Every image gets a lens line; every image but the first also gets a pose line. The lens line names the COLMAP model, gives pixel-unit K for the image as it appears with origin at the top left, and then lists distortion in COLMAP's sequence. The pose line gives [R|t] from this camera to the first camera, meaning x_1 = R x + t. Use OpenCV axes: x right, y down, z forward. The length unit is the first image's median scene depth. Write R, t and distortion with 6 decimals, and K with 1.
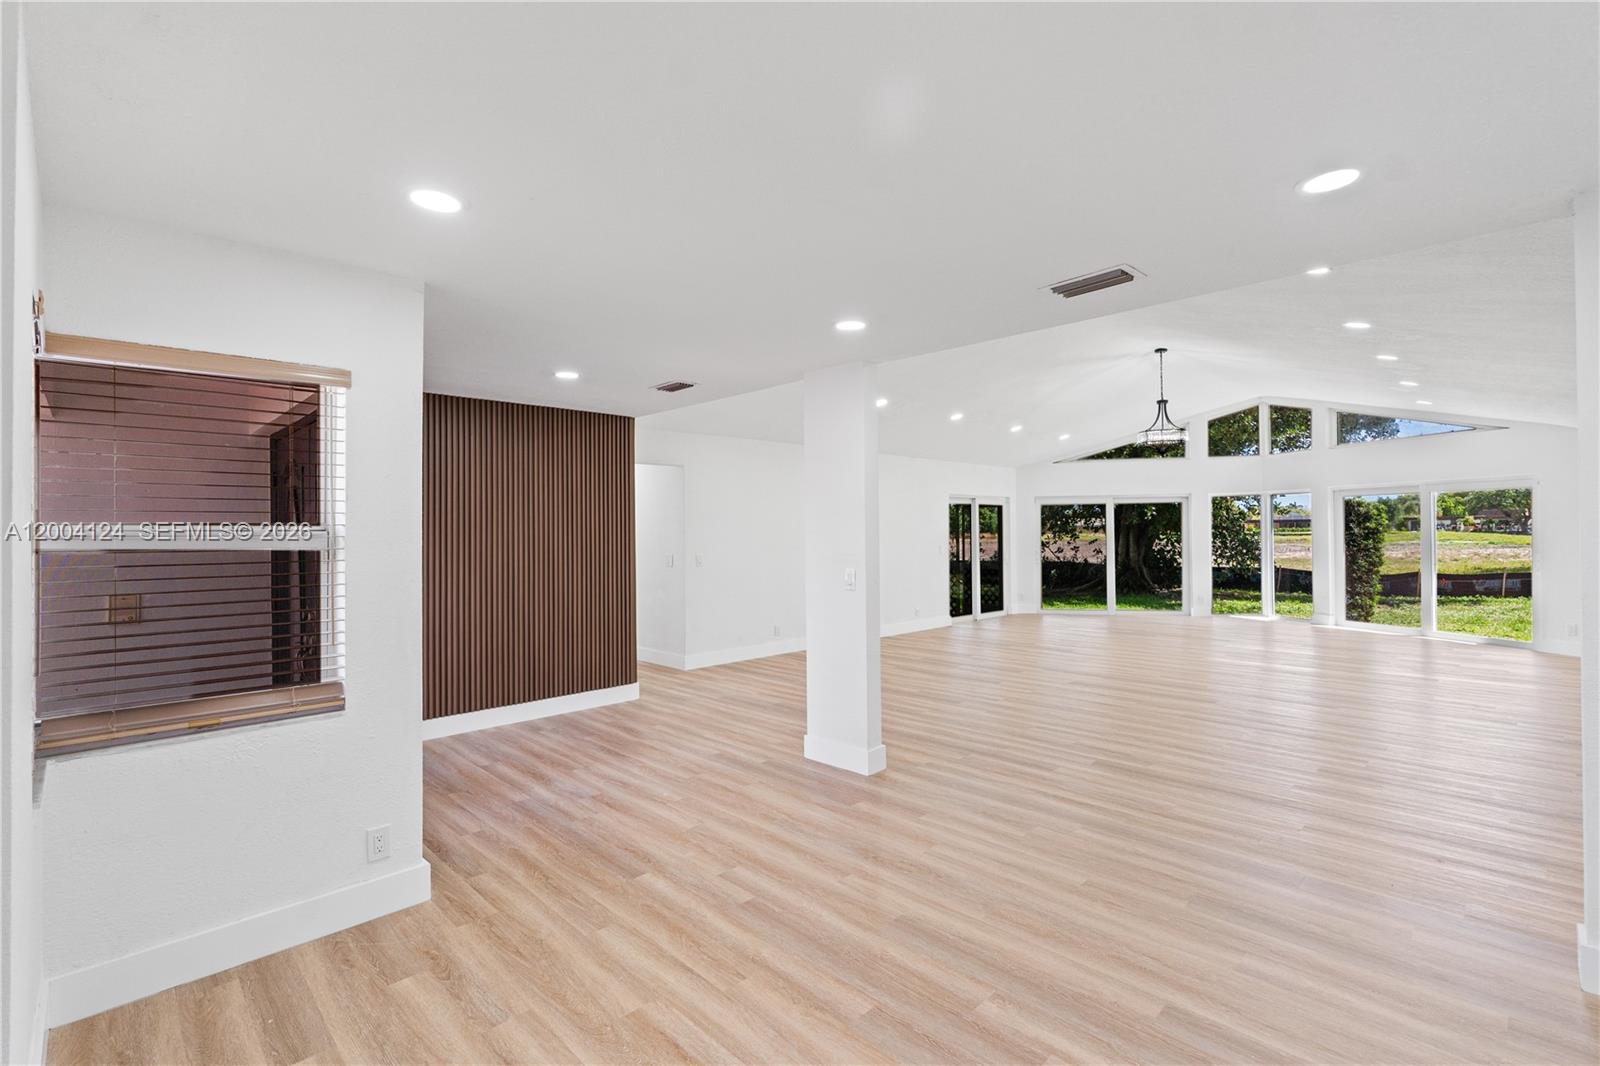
lens RADIAL K [[726.6, 0, 800.0], [0, 726.6, 533.0], [0, 0, 1]] dist [0.001198, 0.000271]
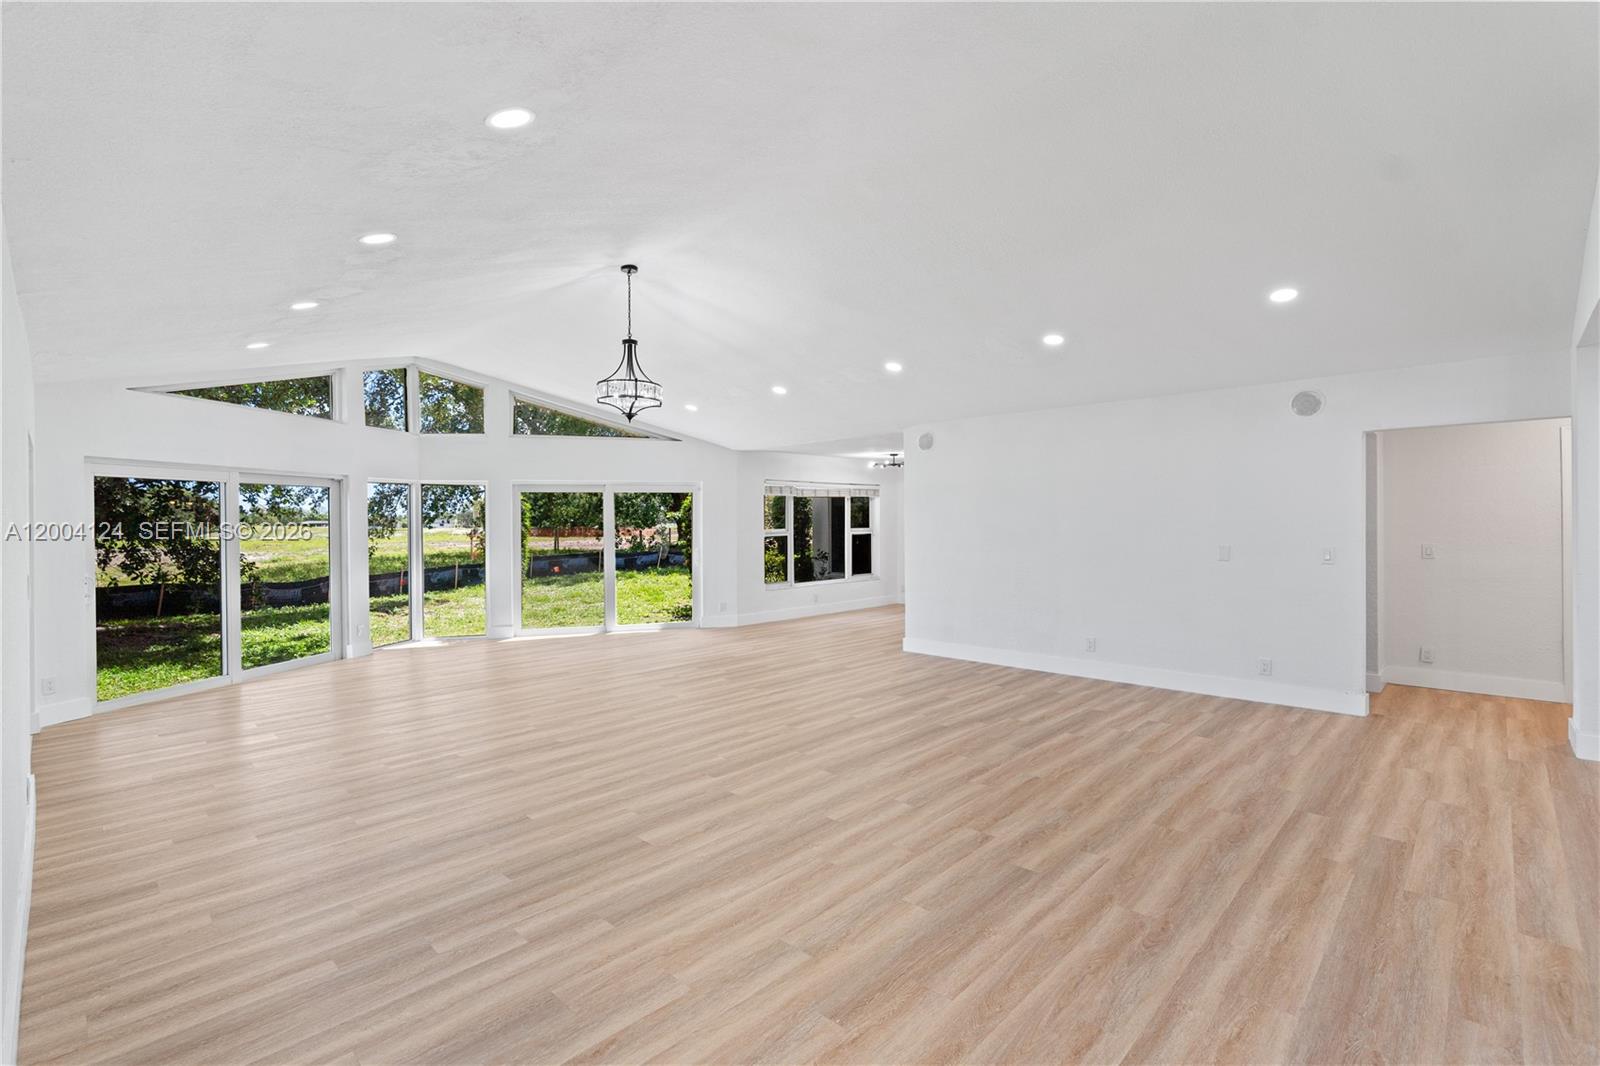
lens RADIAL K [[726.6, 0, 800.0], [0, 726.6, 533.0], [0, 0, 1]] dist [0.001198, 0.000271]
pose [[-0.025167, -0.002833, 0.999679, -0.173498], [0.011121, 0.999933, 0.003113, 0.000936], [-0.999621, 0.011196, -0.025134, 0.744324]]
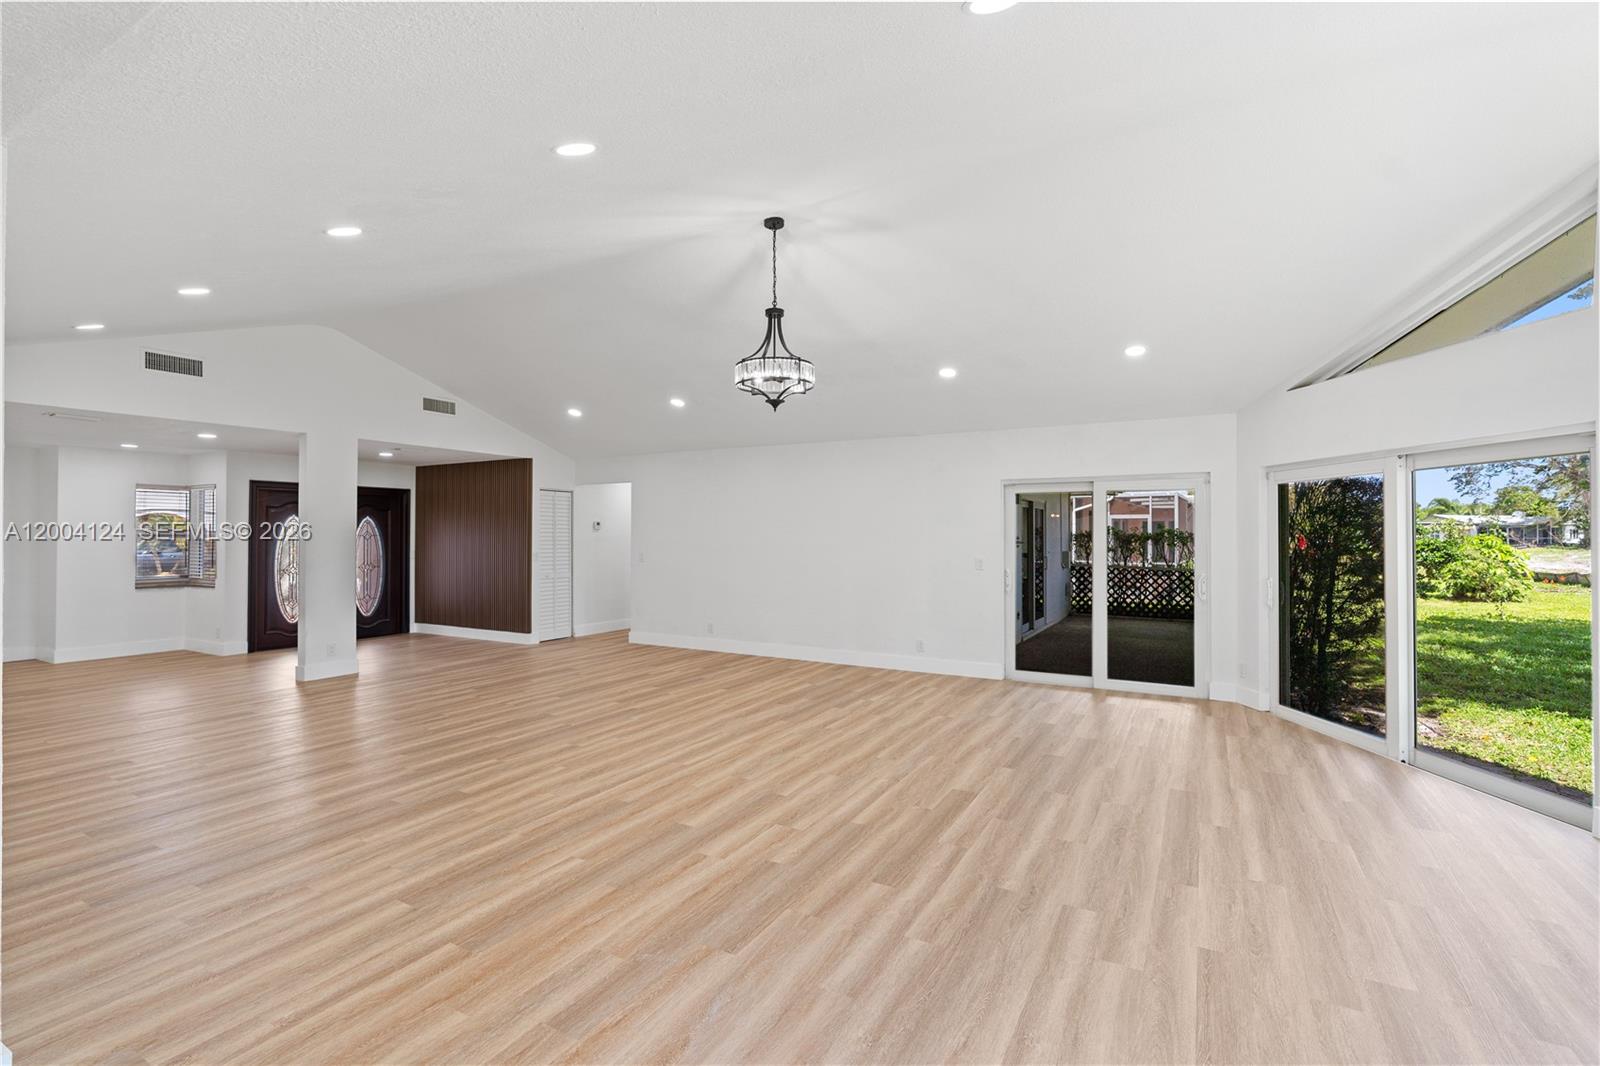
lens RADIAL K [[726.6, 0, 800.0], [0, 726.6, 533.0], [0, 0, 1]] dist [0.001198, 0.000271]
pose [[0.270223, 0.008237, -0.962762, 0.912302], [-0.001494, 0.999966, 0.008136, -0.011384], [0.962797, -0.000761, 0.270226, 0.751751]]
